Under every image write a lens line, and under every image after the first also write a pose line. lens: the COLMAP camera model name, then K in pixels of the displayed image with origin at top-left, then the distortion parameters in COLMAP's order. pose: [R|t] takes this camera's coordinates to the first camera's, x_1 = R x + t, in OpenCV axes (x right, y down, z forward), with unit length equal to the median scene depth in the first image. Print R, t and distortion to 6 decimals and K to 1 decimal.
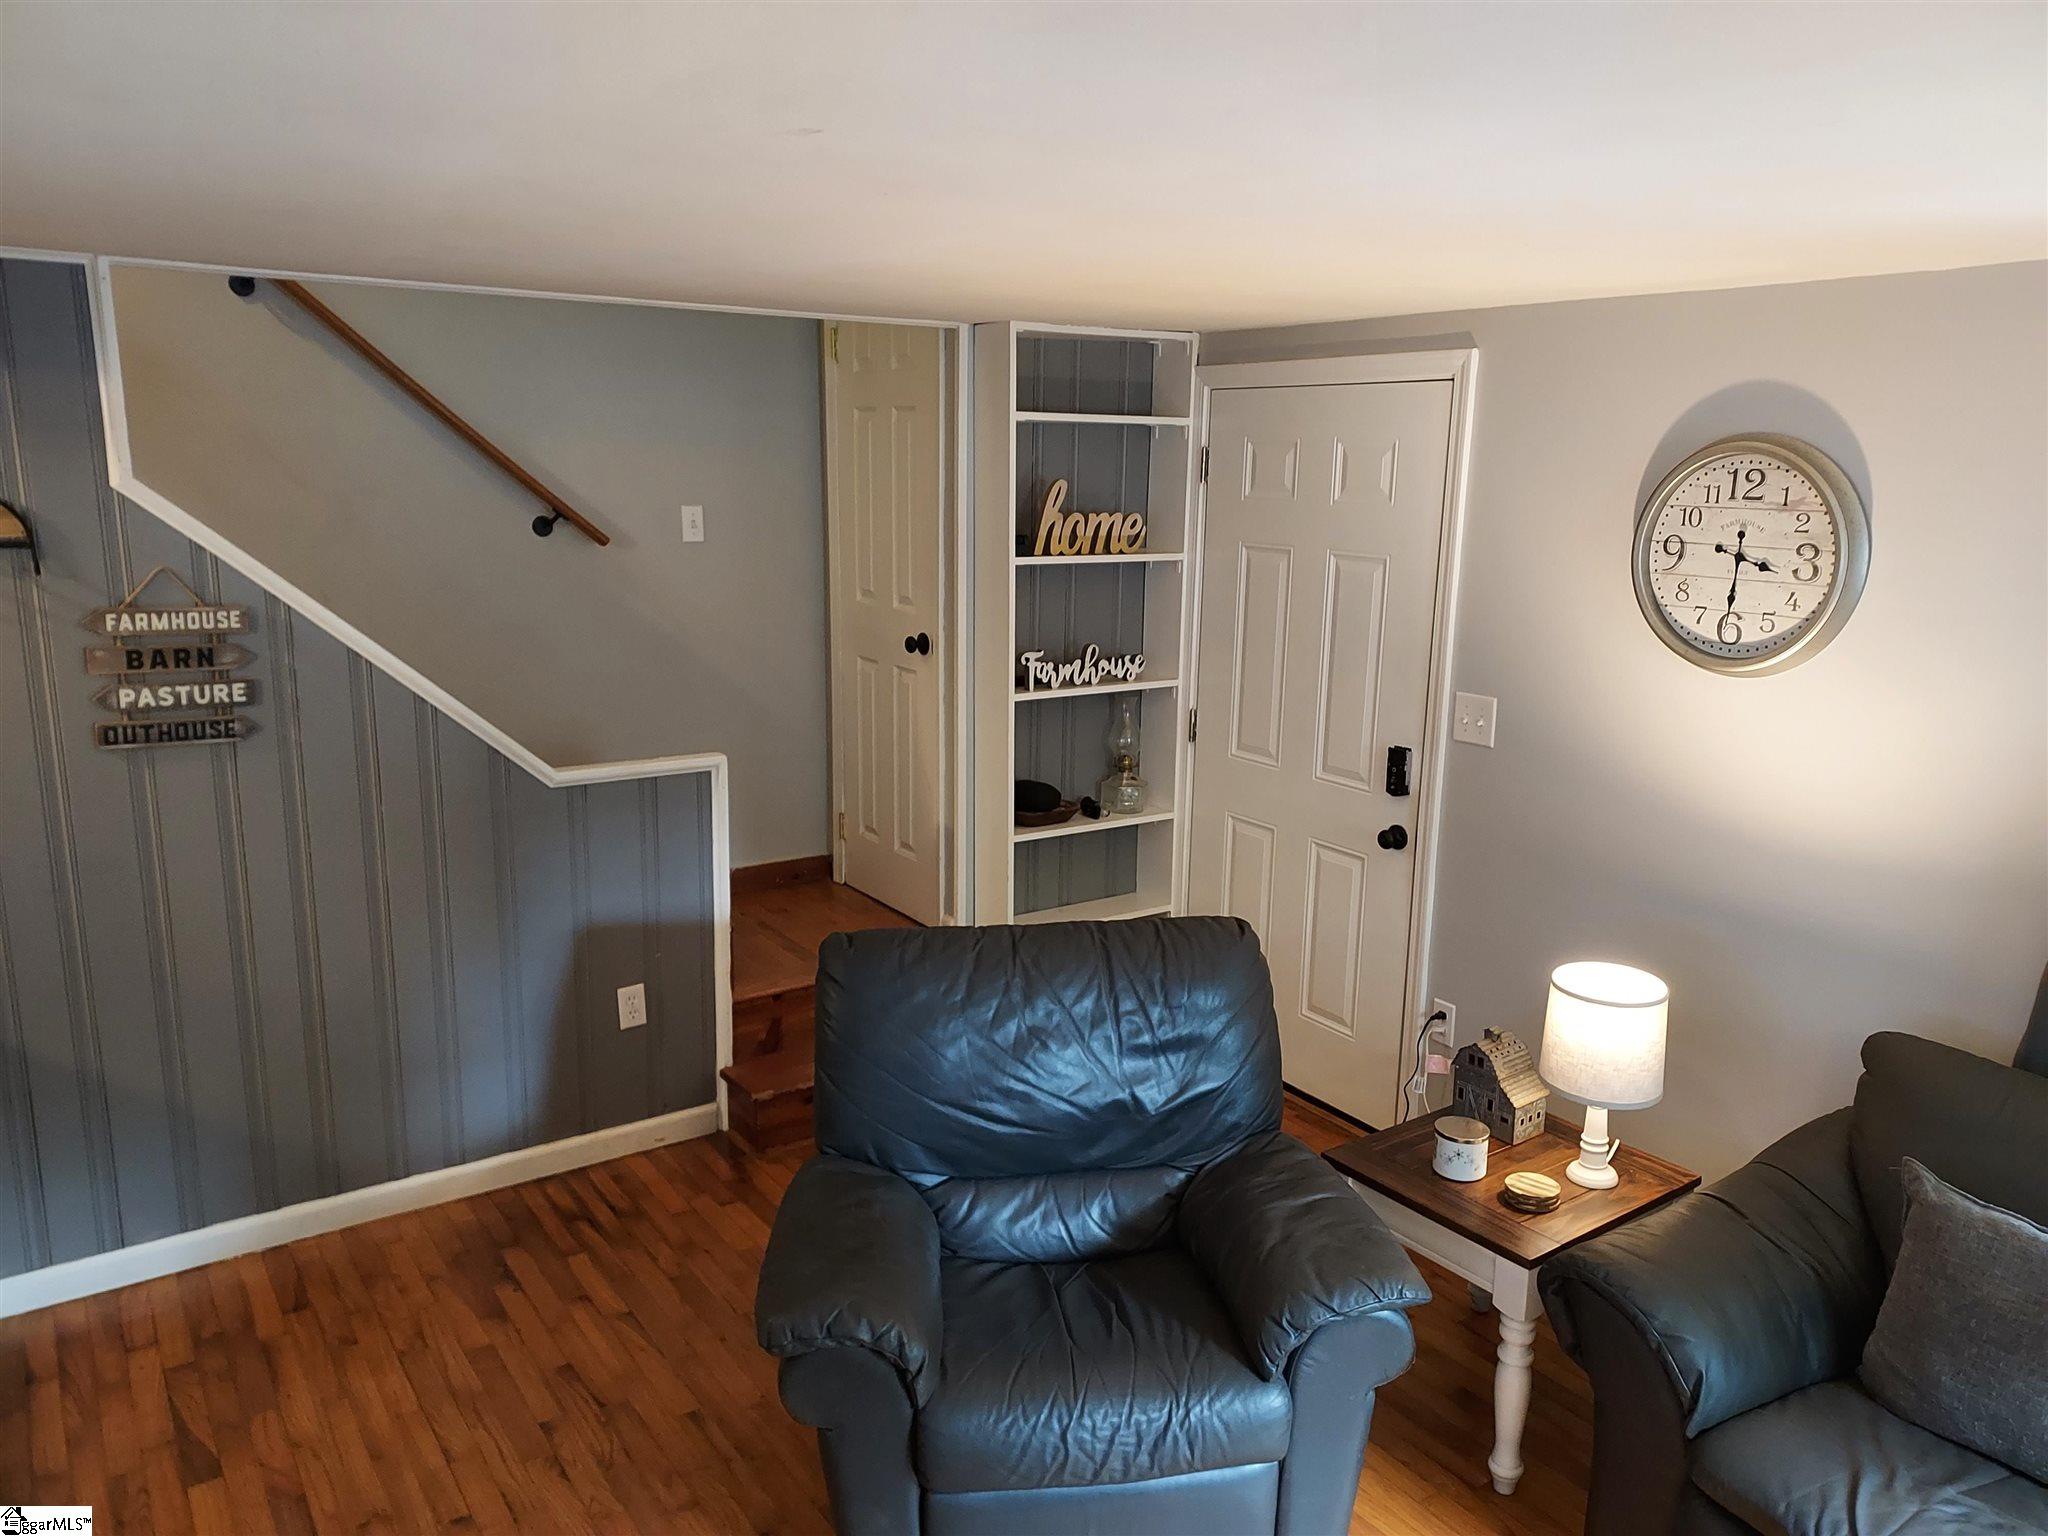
lens RADIAL K [[1508.3, 0, 1024.0], [0, 1508.3, 768.0], [0, 0, 1]] dist [0.062851, -0.002406]
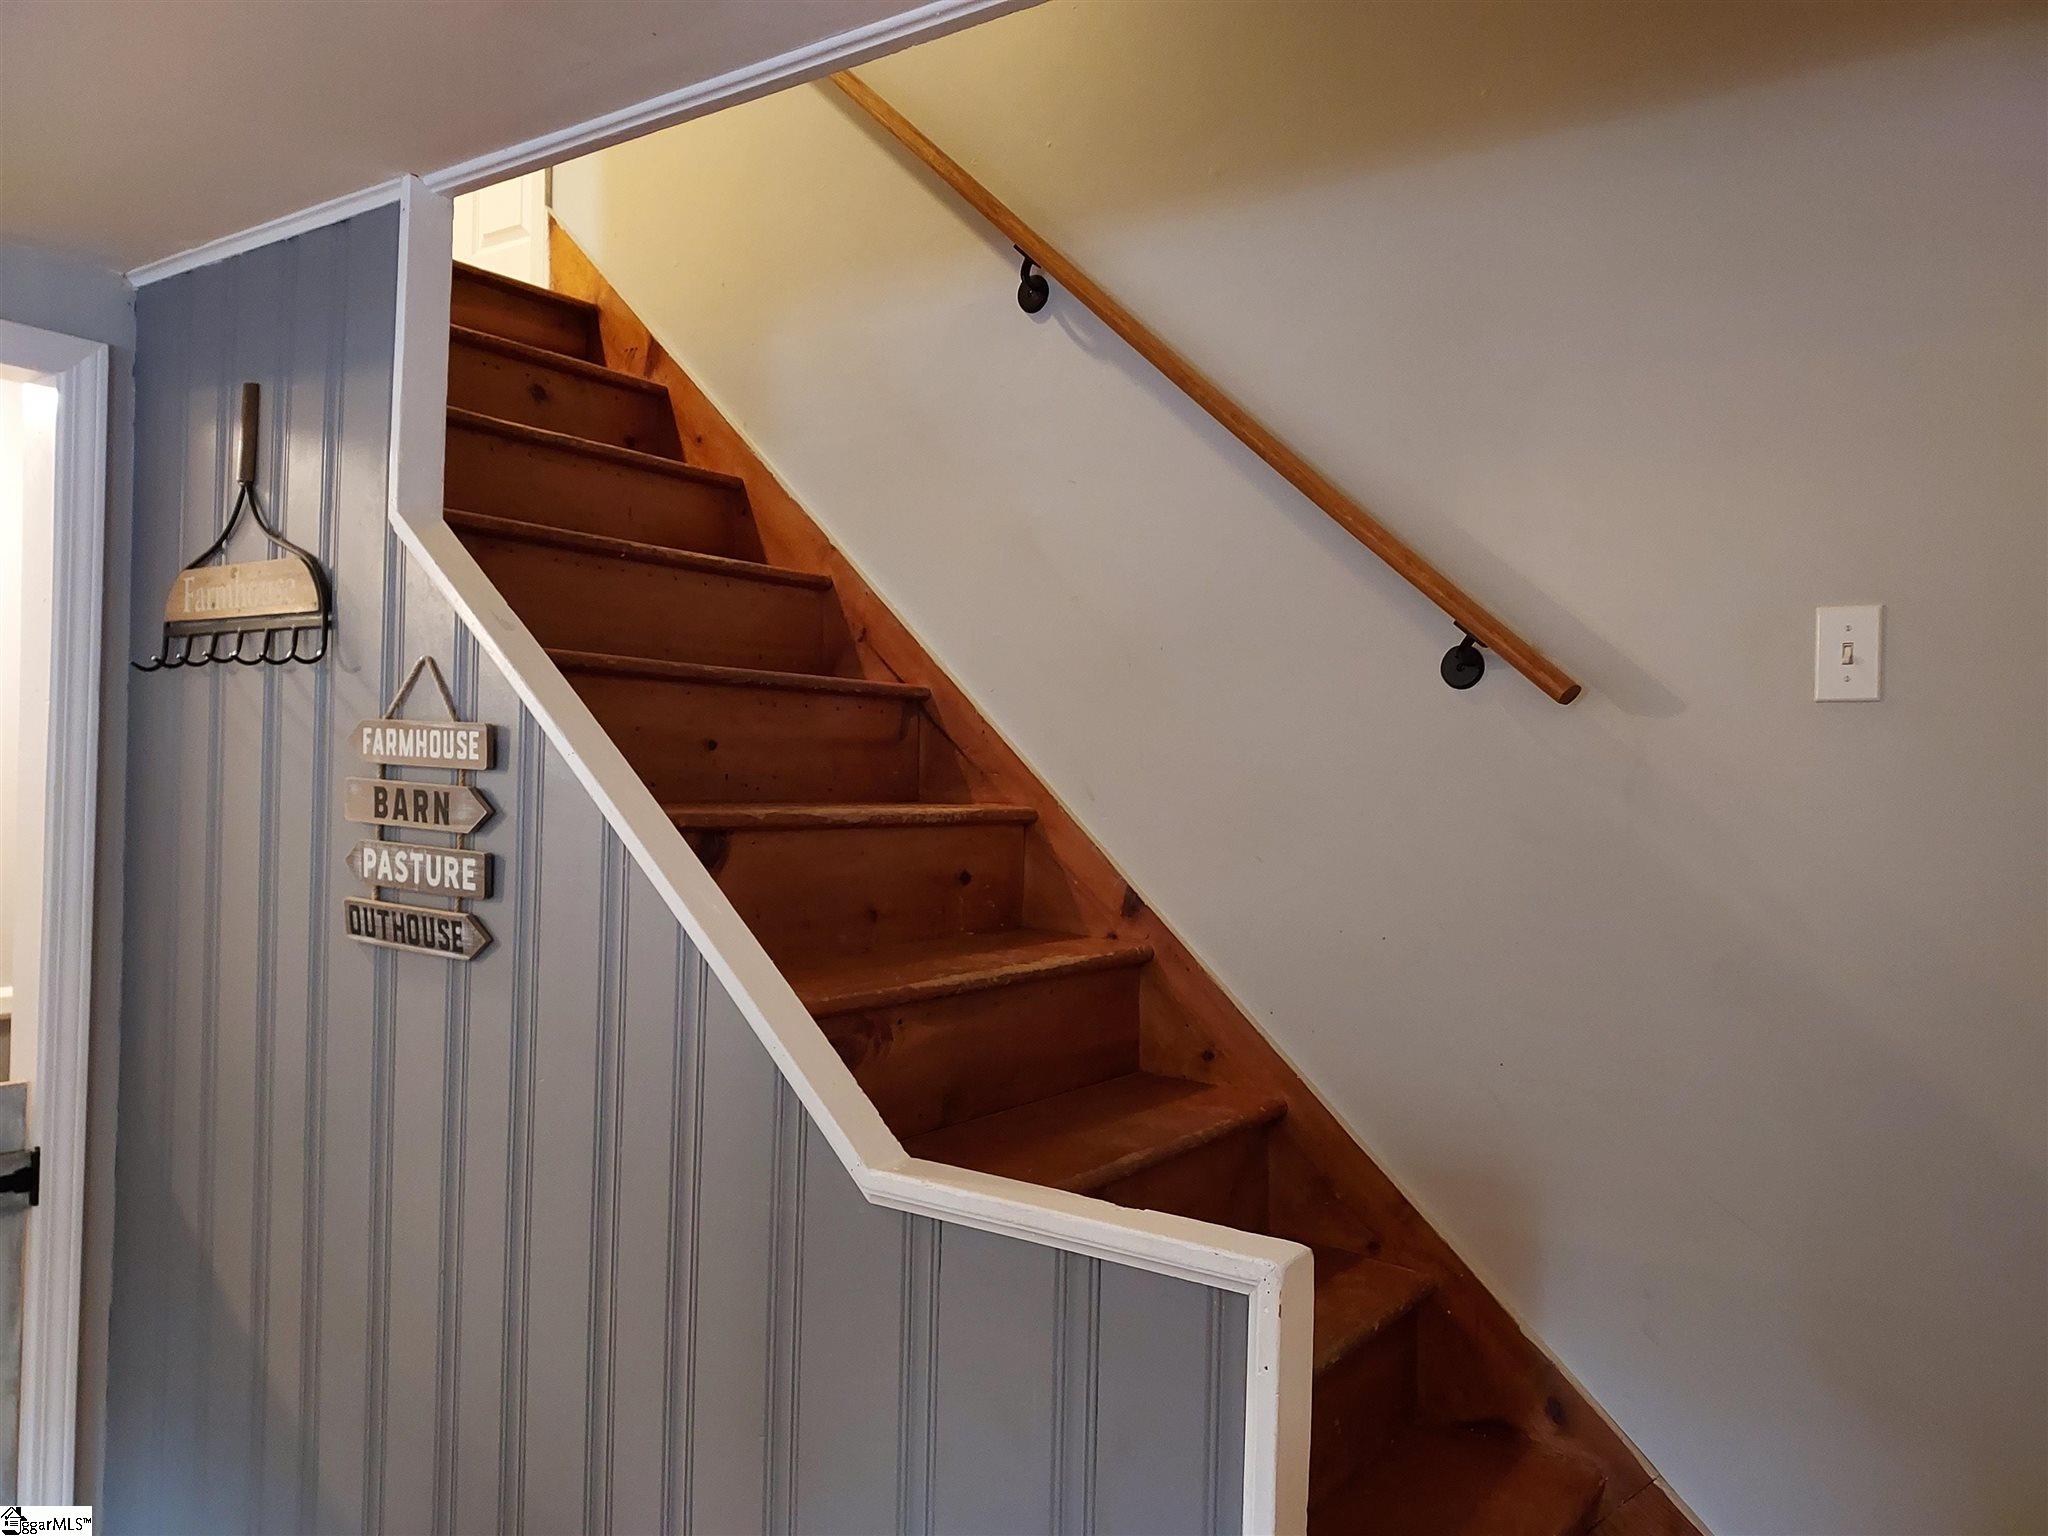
lens RADIAL K [[1508.3, 0, 1024.0], [0, 1508.3, 768.0], [0, 0, 1]] dist [0.062851, -0.002406]
pose [[0.353237, -0.011164, -0.935467, 0.088781], [-0.214111, 0.972424, -0.092454, -0.080356], [0.910703, 0.232952, 0.341106, 0.996888]]
